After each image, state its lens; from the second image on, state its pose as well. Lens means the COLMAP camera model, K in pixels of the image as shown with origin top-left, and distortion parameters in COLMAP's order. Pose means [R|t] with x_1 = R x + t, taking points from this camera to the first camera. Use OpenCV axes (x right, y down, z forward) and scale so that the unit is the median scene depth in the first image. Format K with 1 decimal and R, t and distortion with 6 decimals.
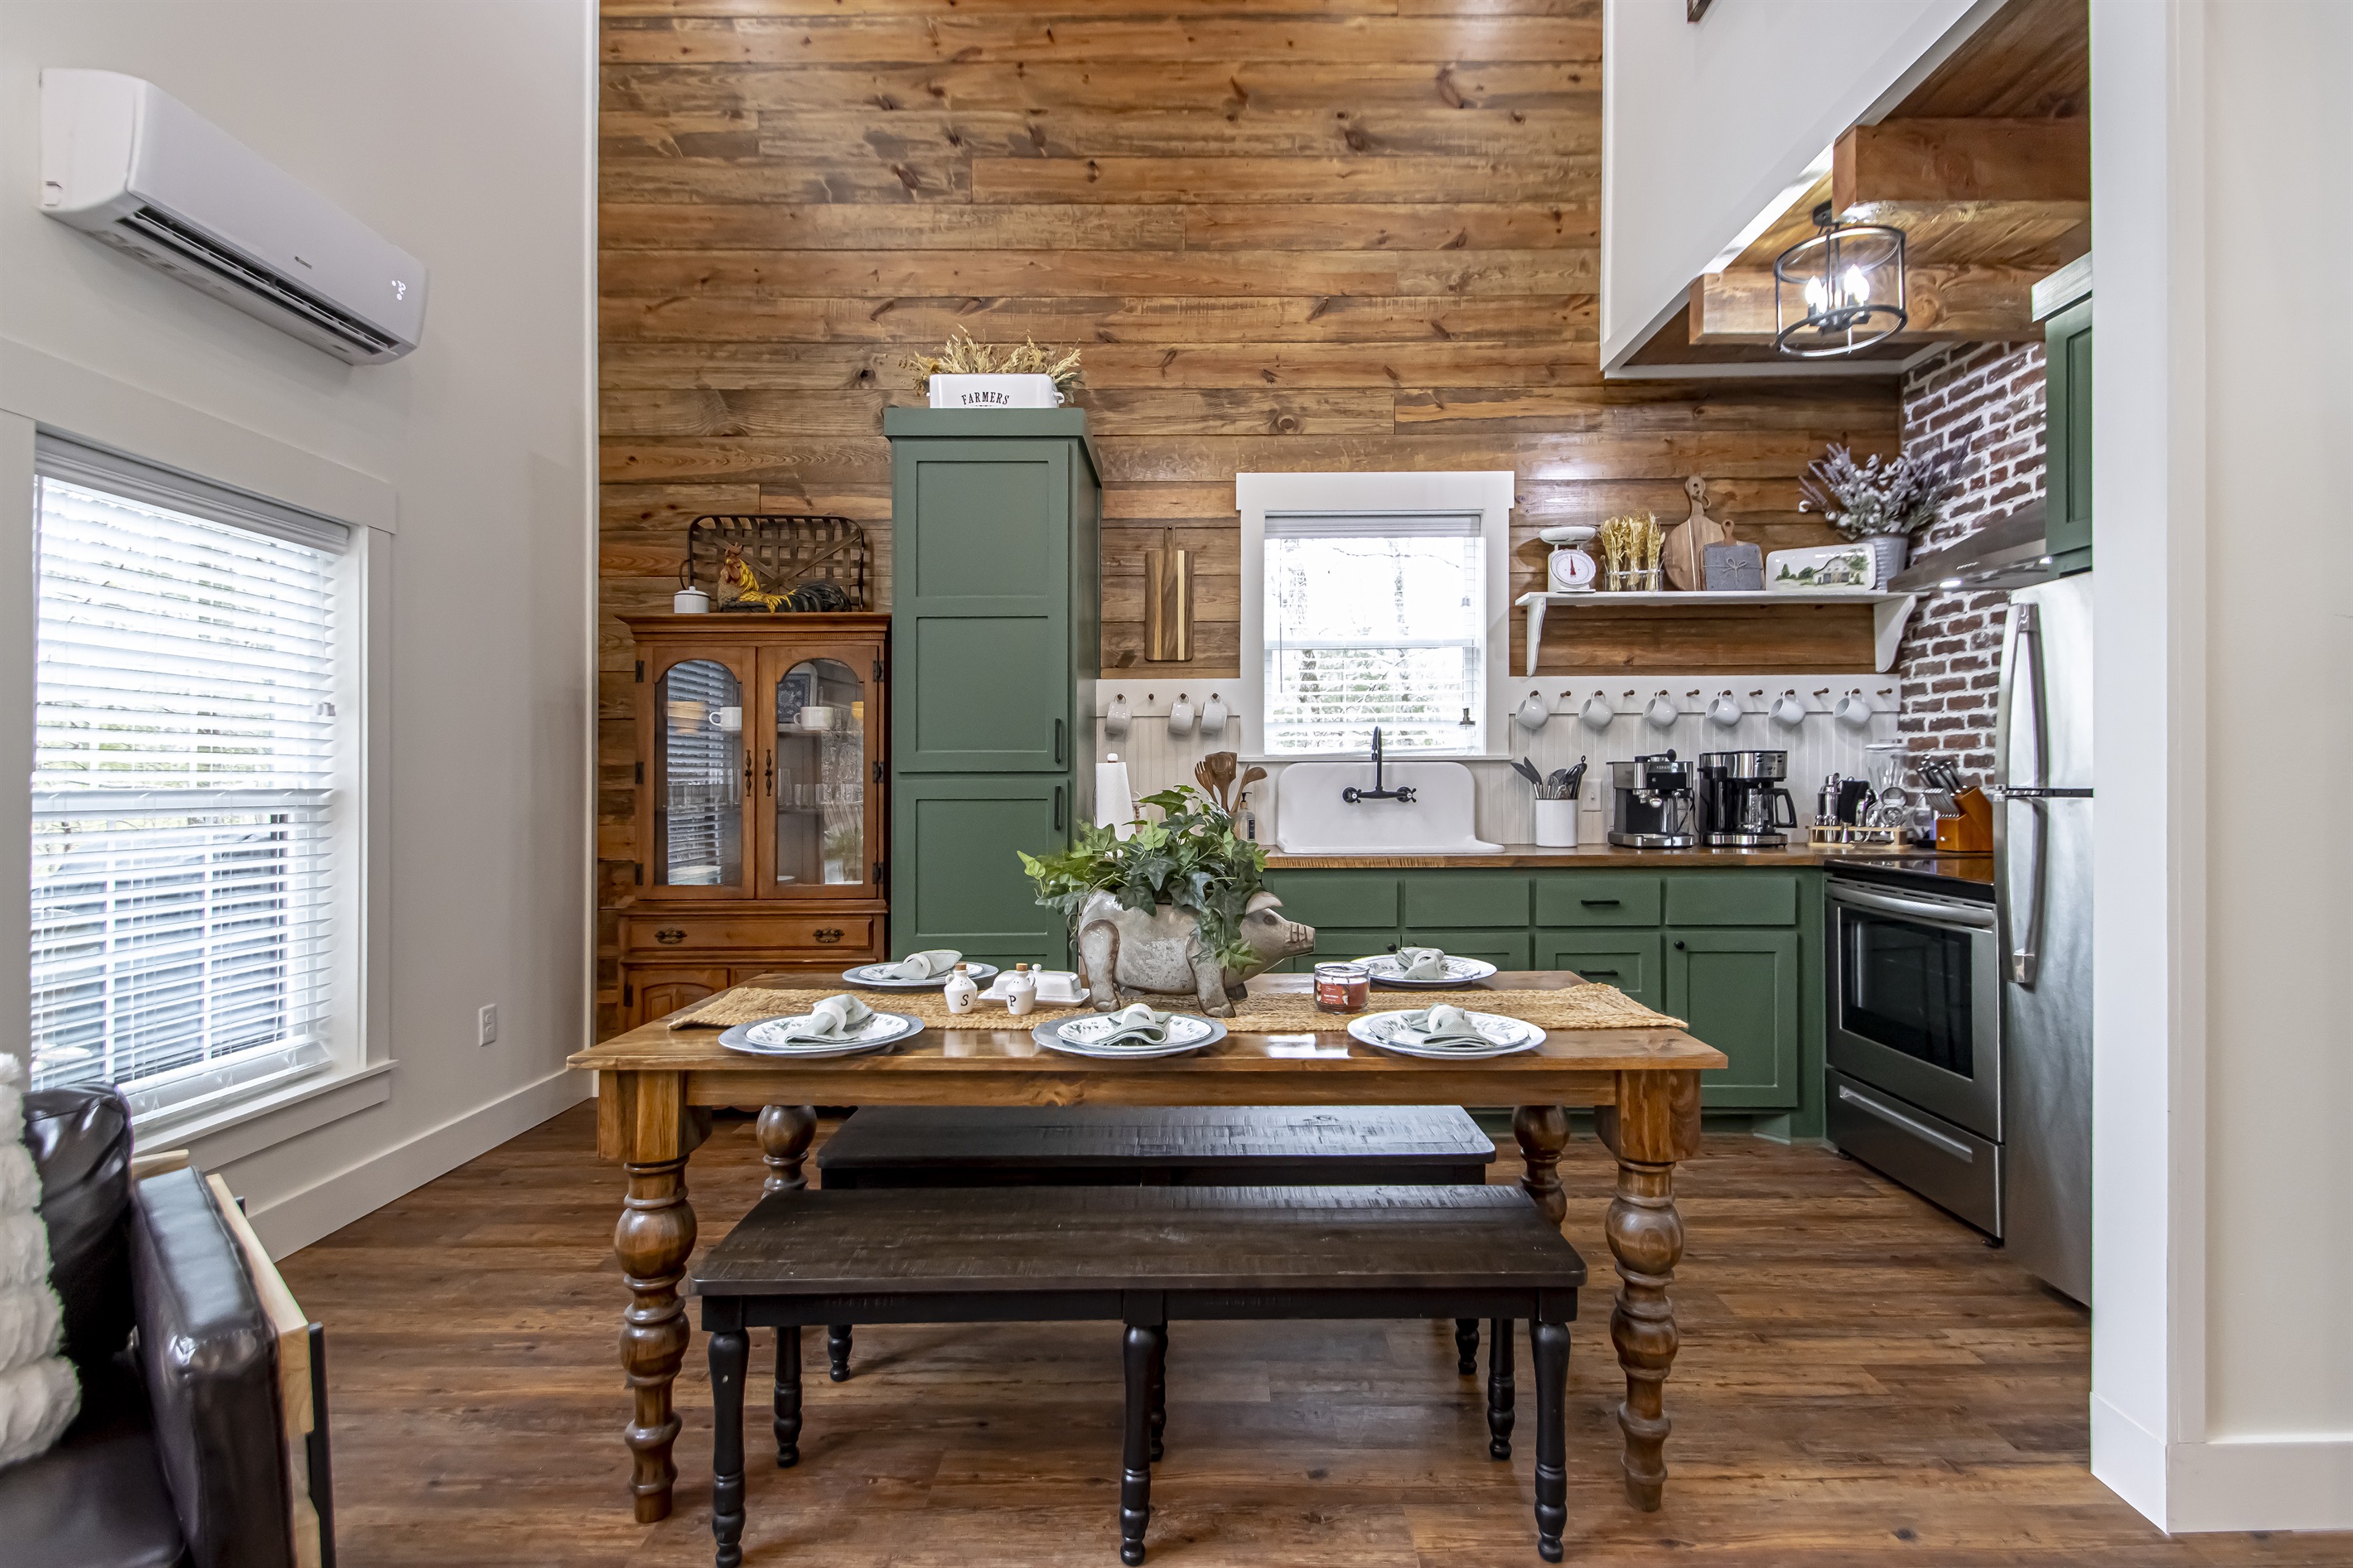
lens RADIAL K [[1137.6, 0, 1215.8], [0, 1137.6, 795.9], [0, 0, 1]] dist [0.035263, -0.017270]
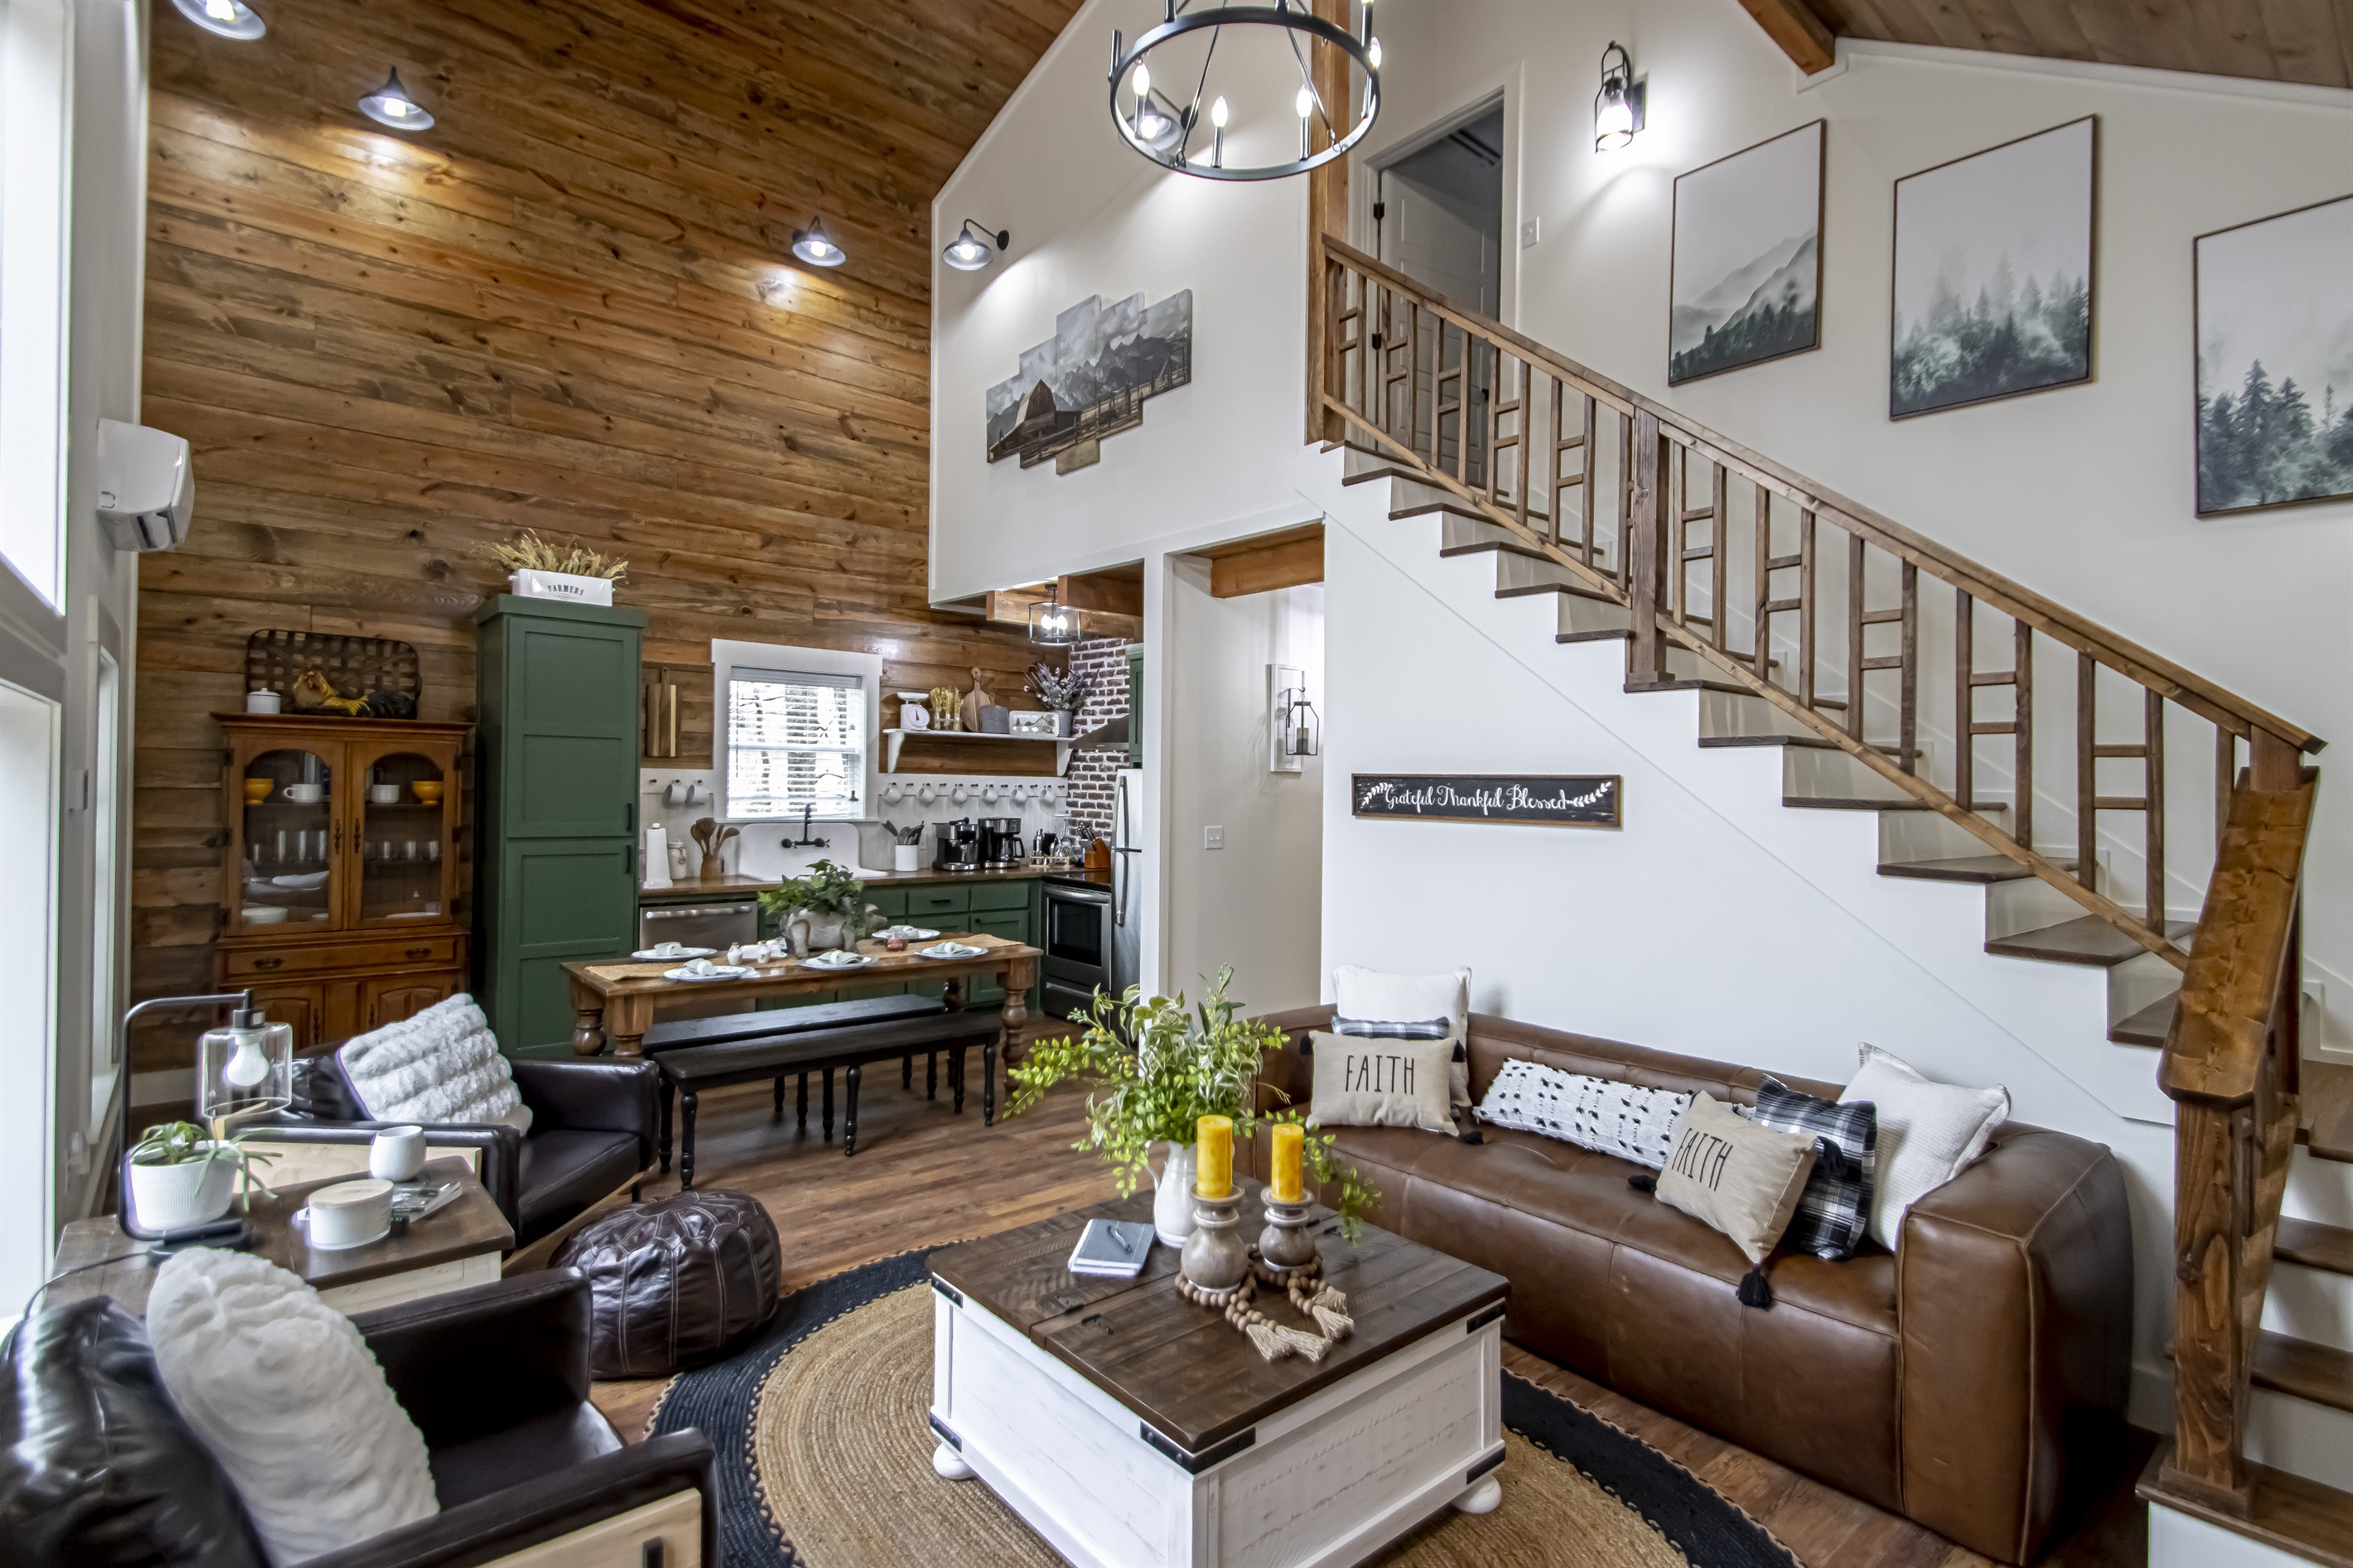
lens RADIAL K [[1137.6, 0, 1215.8], [0, 1137.6, 795.9], [0, 0, 1]] dist [0.035263, -0.017270]
pose [[0.760028, 0.011449, 0.649790, -0.476071], [-0.012169, 0.999920, -0.003385, -0.070564], [-0.649777, -0.005334, 0.760106, -0.643612]]
